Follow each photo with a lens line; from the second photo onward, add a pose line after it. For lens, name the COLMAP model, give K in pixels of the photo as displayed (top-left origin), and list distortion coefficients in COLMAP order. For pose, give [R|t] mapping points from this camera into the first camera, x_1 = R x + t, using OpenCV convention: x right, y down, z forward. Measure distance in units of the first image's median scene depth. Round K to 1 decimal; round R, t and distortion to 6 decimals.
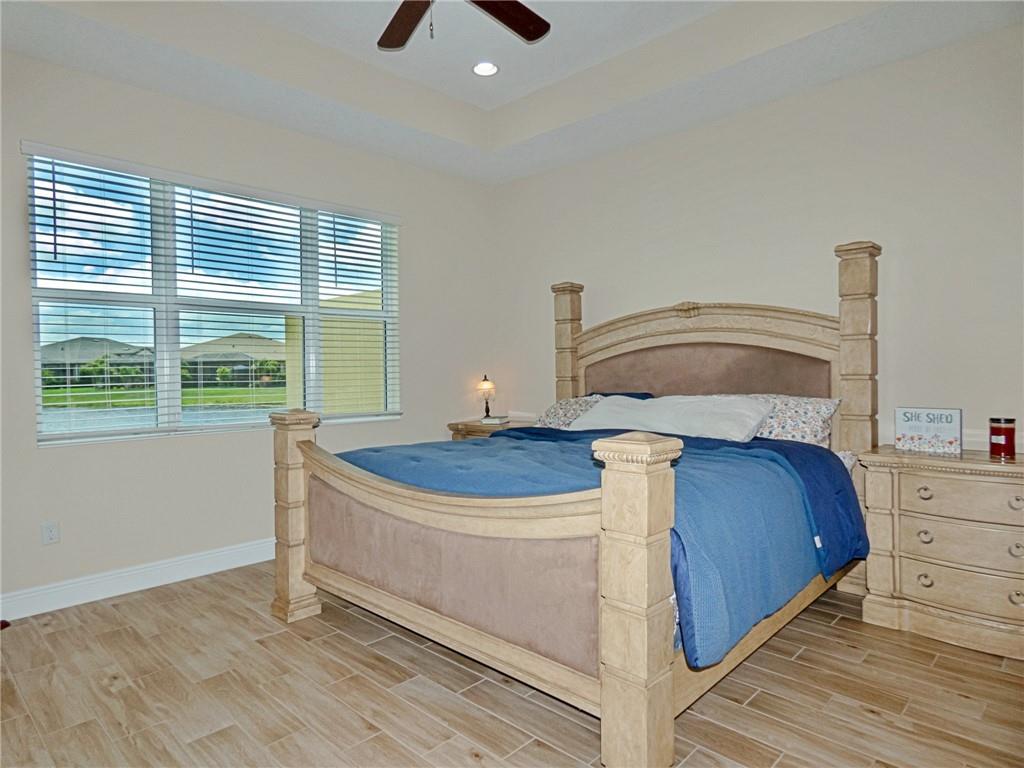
lens RADIAL K [[614.0, 0, 512.0], [0, 614.0, 384.0], [0, 0, 1]] dist [-0.033615, 0.001193]
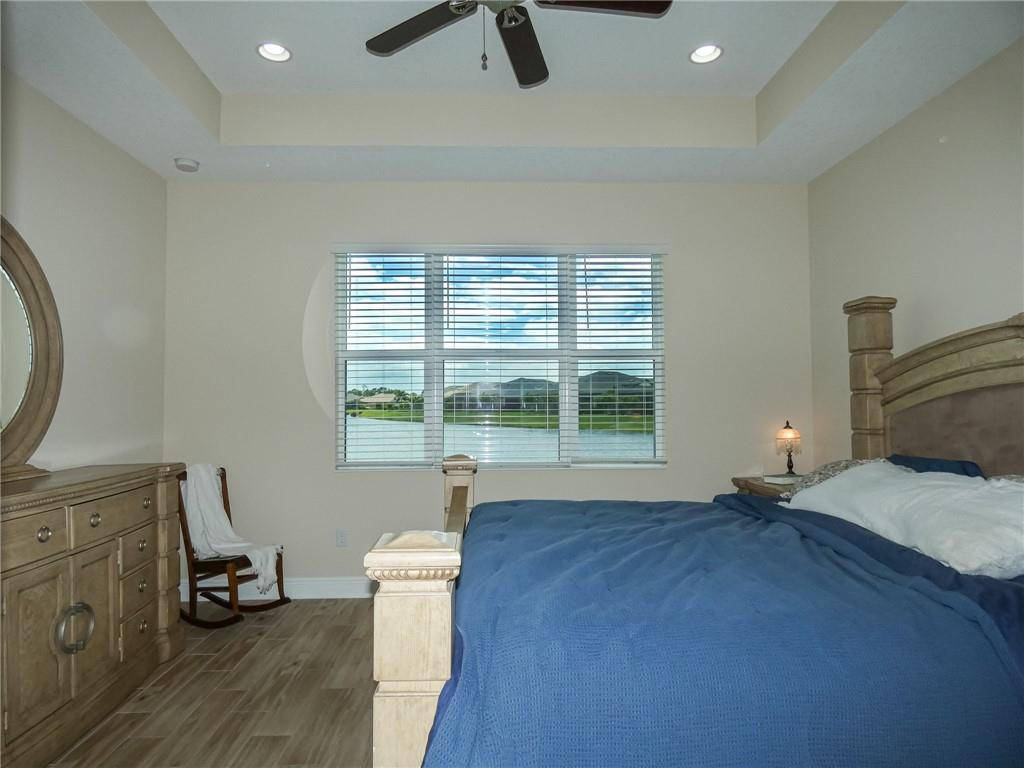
lens RADIAL K [[614.0, 0, 512.0], [0, 614.0, 384.0], [0, 0, 1]] dist [-0.033615, 0.001193]
pose [[0.713810, -0.011950, -0.700238, 0.308449], [-0.019864, 0.999107, -0.037299, -0.030793], [0.700058, 0.040534, 0.712935, 0.217701]]
